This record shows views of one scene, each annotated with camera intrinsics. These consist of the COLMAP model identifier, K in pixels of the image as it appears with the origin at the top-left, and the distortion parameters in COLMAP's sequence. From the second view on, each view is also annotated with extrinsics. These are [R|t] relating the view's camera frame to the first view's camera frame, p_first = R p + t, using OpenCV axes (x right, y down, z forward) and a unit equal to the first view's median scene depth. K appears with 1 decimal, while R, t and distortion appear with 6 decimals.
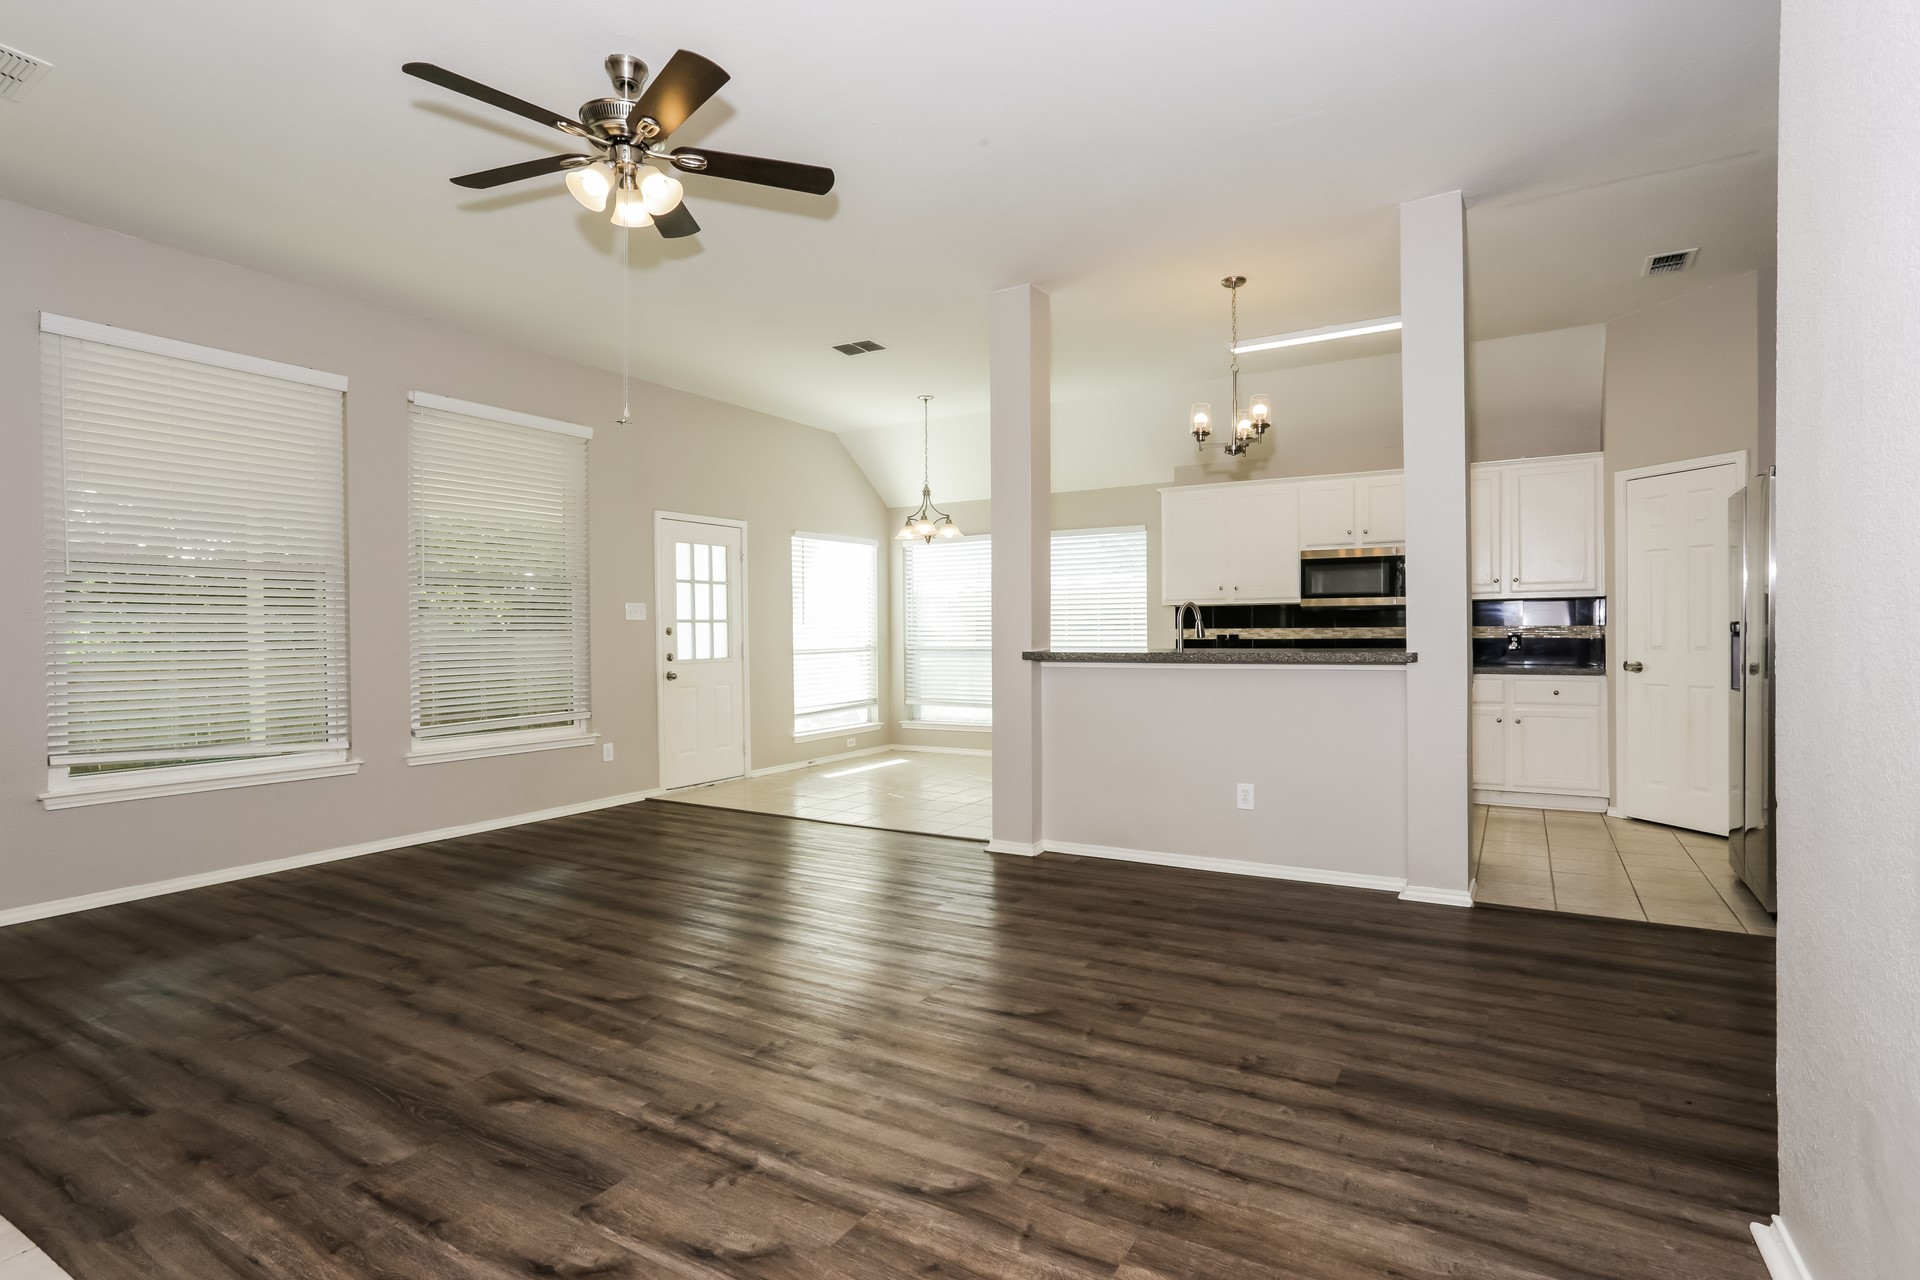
lens RADIAL K [[925.9, 0, 967.4], [0, 925.9, 647.1], [0, 0, 1]] dist [-0.052916, 0.023613]
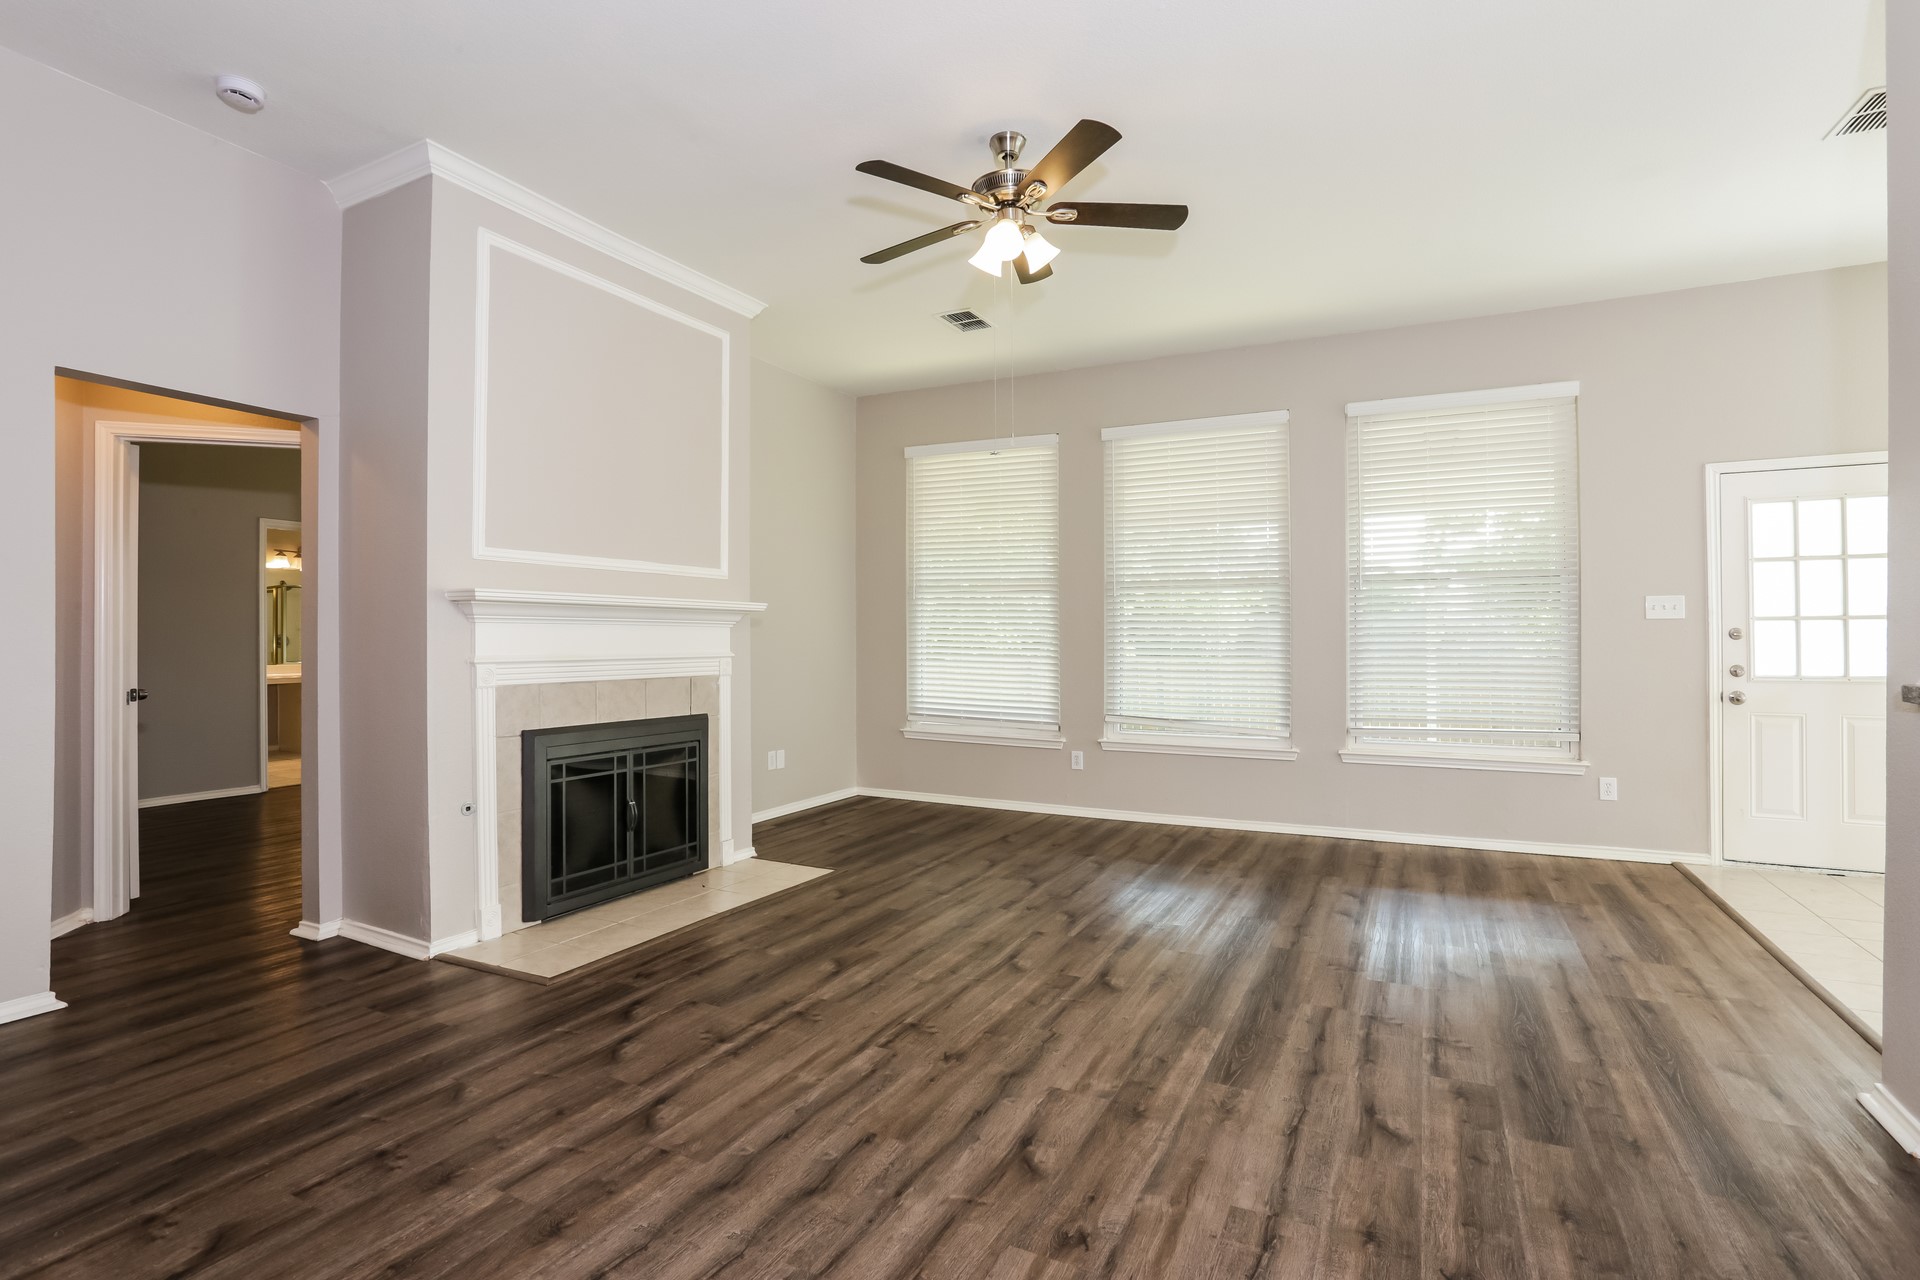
lens RADIAL K [[925.9, 0, 958.1], [0, 925.9, 636.6], [0, 0, 1]] dist [-0.052916, 0.023613]
pose [[0.054428, 0.001441, -0.998517, 0.627228], [-0.006551, 0.999978, 0.001086, -0.023714], [0.998496, 0.006483, 0.054437, 0.691681]]
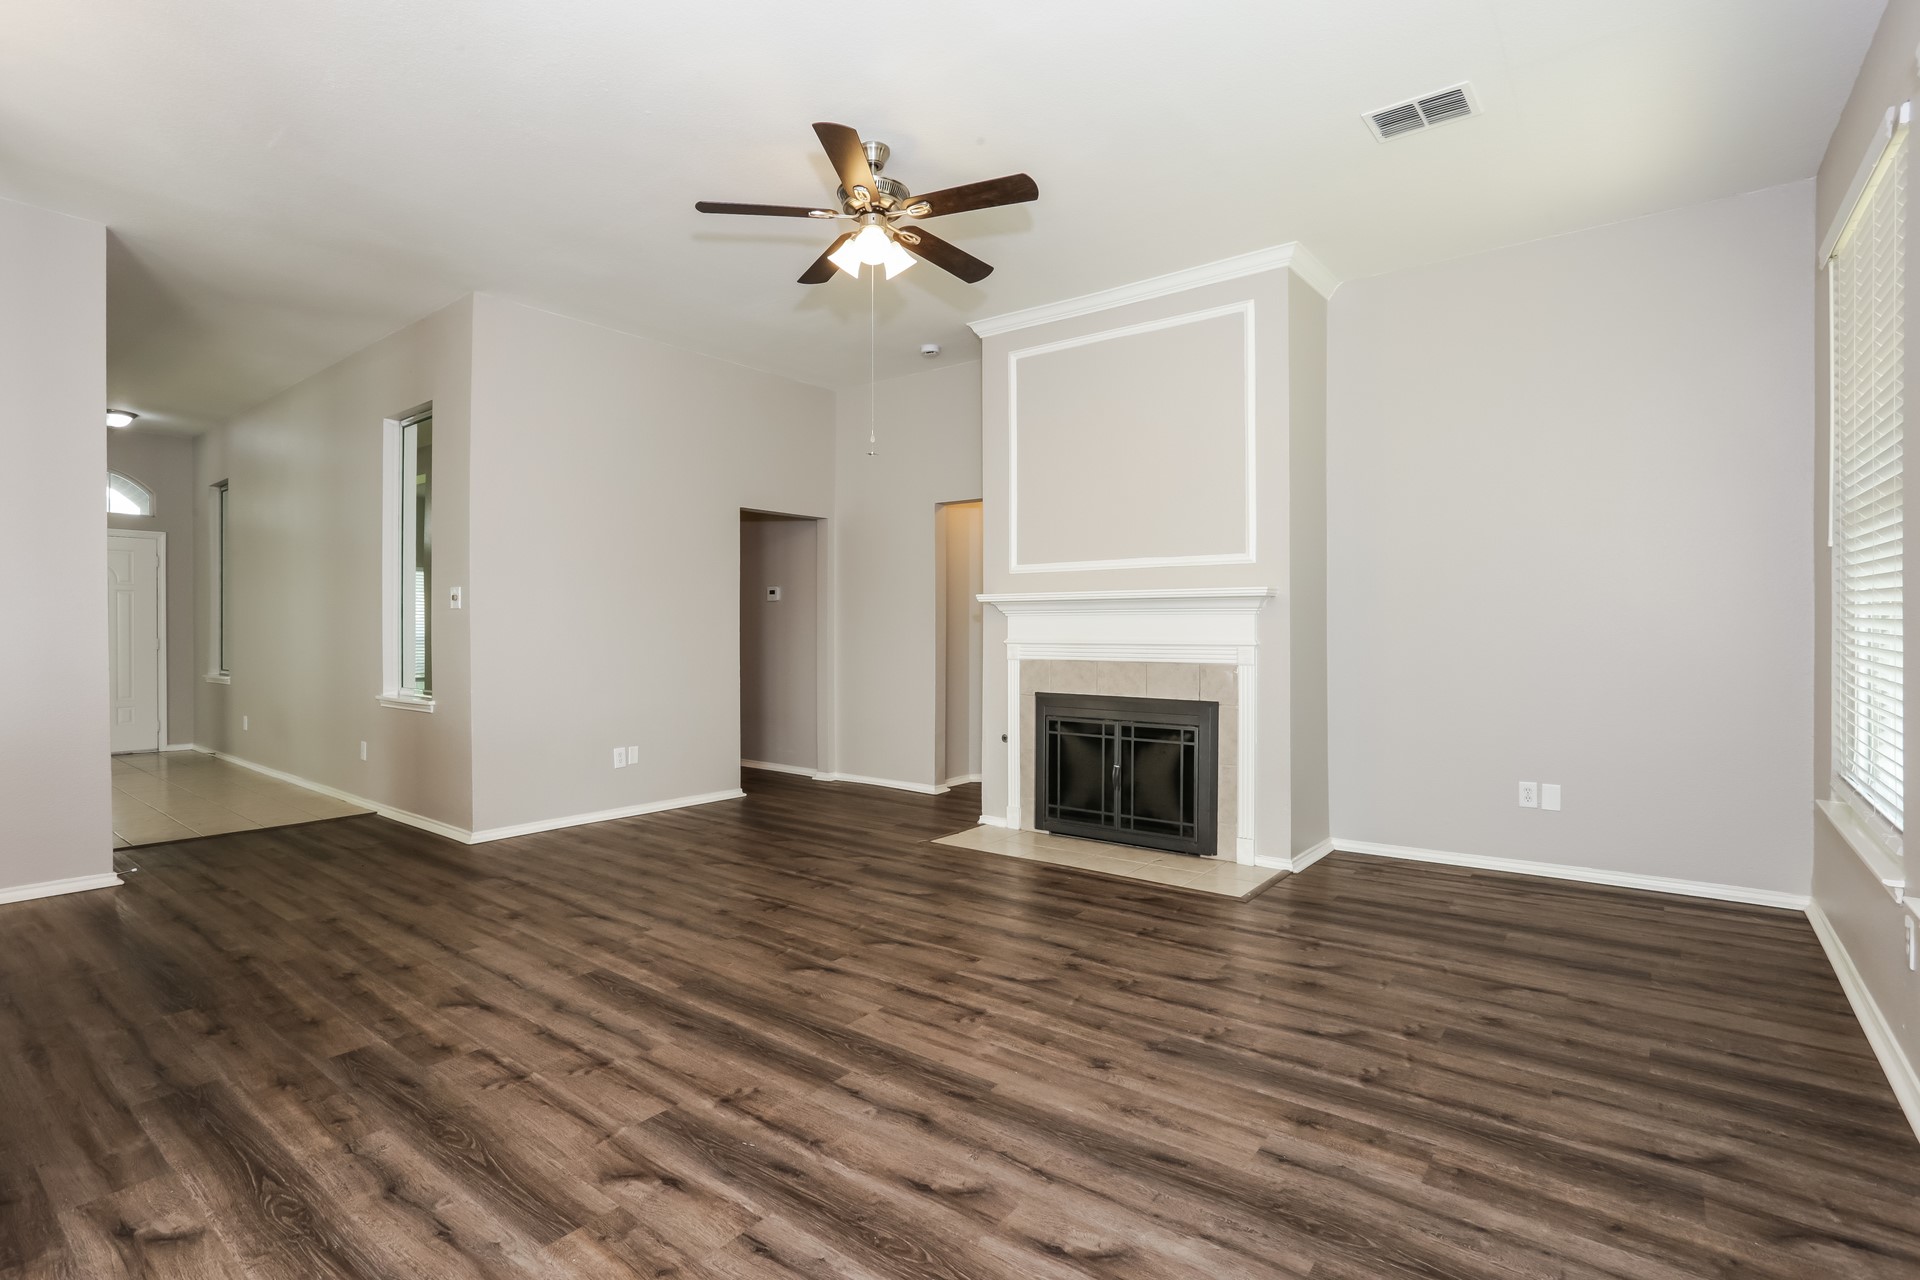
lens RADIAL K [[925.9, 0, 958.1], [0, 925.9, 636.6], [0, 0, 1]] dist [-0.052916, 0.023613]
pose [[-0.990572, 0.007242, 0.136800, -0.513475], [0.009332, 0.999849, 0.014646, -0.025113], [-0.136673, 0.015784, -0.990490, 1.744194]]
